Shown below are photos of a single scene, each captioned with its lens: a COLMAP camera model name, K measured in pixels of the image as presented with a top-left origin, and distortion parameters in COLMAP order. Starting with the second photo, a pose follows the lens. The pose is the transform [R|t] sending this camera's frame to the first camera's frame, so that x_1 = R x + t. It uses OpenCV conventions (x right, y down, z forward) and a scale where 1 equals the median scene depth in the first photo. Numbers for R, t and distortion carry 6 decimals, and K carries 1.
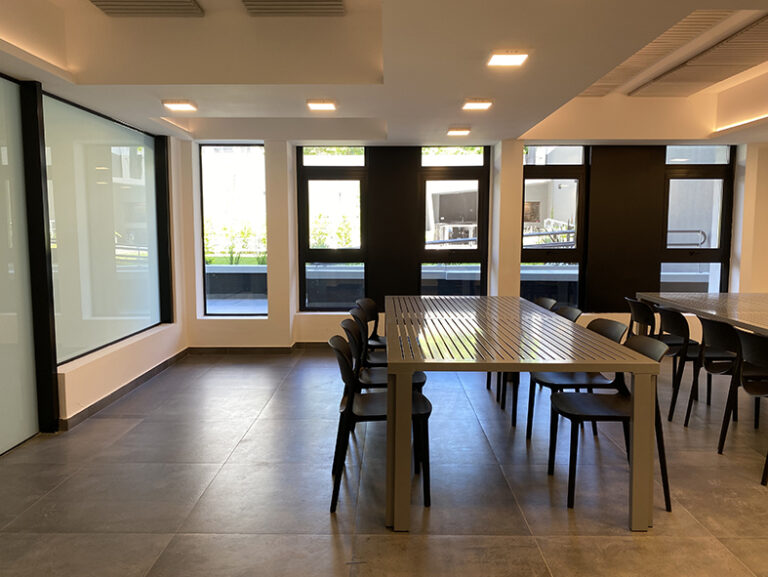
lens RADIAL K [[582.6, 0, 384.0], [0, 582.6, 288.5], [0, 0, 1]] dist [0.002253, -0.001458]
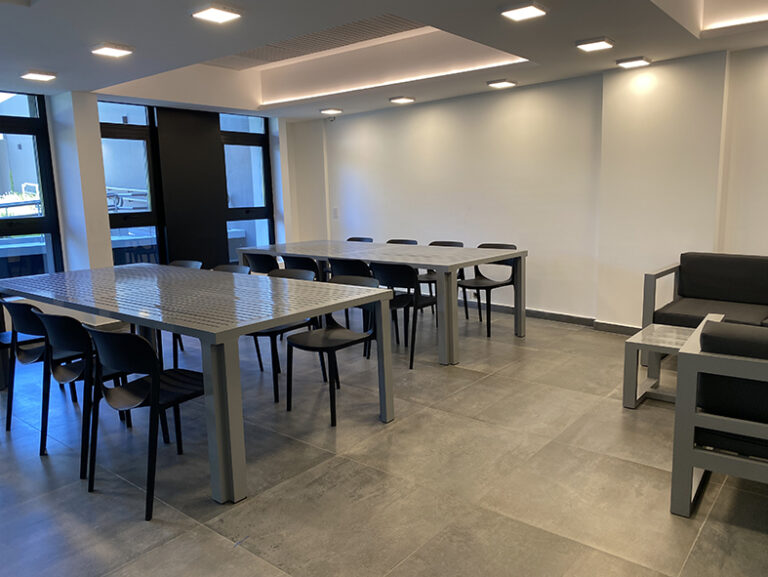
lens RADIAL K [[582.6, 0, 384.0], [0, 582.6, 288.5], [0, 0, 1]] dist [0.002253, -0.001458]
pose [[0.629582, -0.142957, 0.763668, -0.202326], [0.099123, 0.989673, 0.103545, -0.003436], [-0.770585, 0.010507, 0.637251, 0.073317]]
